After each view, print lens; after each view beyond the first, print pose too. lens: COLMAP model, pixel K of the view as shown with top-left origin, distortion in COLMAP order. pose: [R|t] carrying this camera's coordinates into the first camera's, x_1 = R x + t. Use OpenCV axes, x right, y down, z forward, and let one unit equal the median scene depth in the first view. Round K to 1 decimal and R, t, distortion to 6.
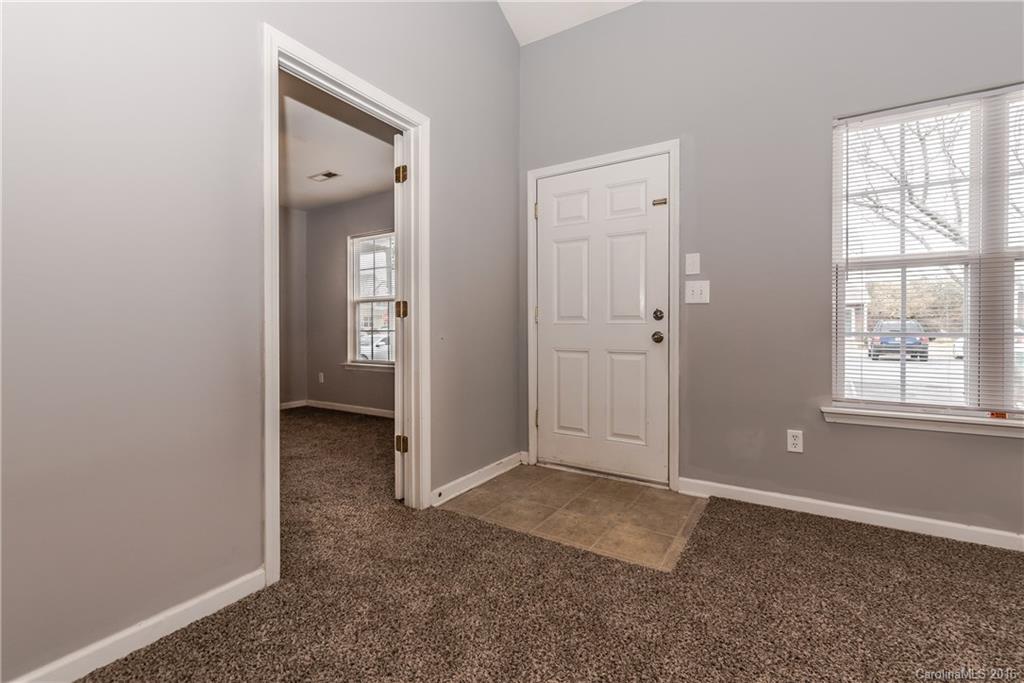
lens RADIAL K [[447.6, 0, 514.9], [0, 447.6, 329.2], [0, 0, 1]] dist [0.000957, 0.000254]
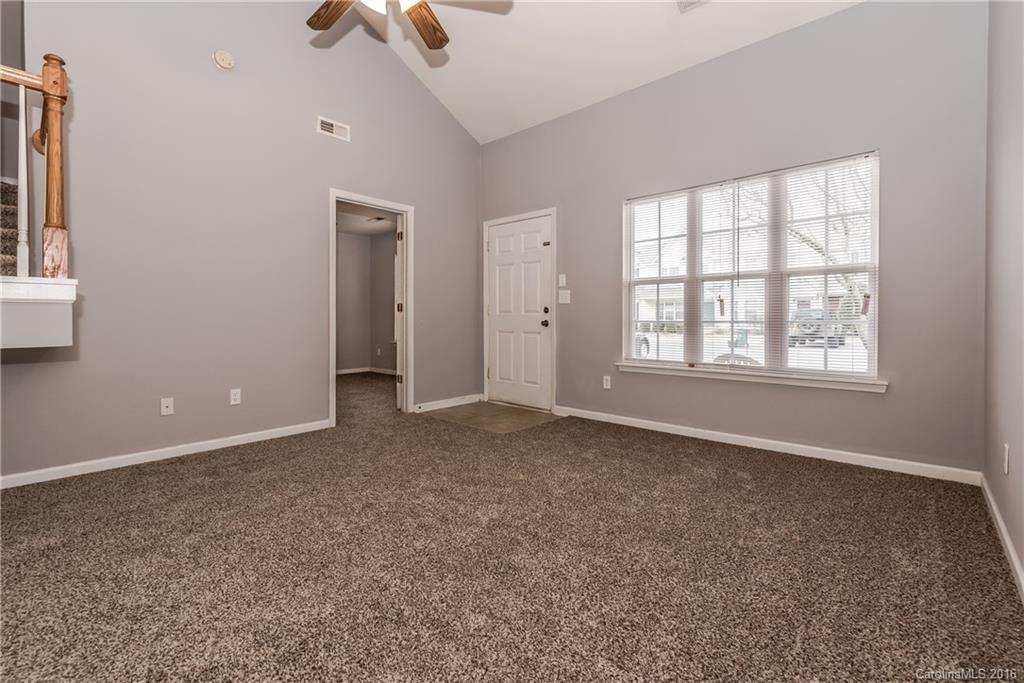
lens RADIAL K [[462.0, 0, 504.7], [0, 462.0, 318.9], [0, 0, 1]] dist [-0.001370, -0.000272]
pose [[0.979410, 0.002350, -0.201866, 0.539850], [-0.002707, 0.999995, -0.001495, 0.003878], [0.201861, 0.002011, 0.979412, -0.771812]]
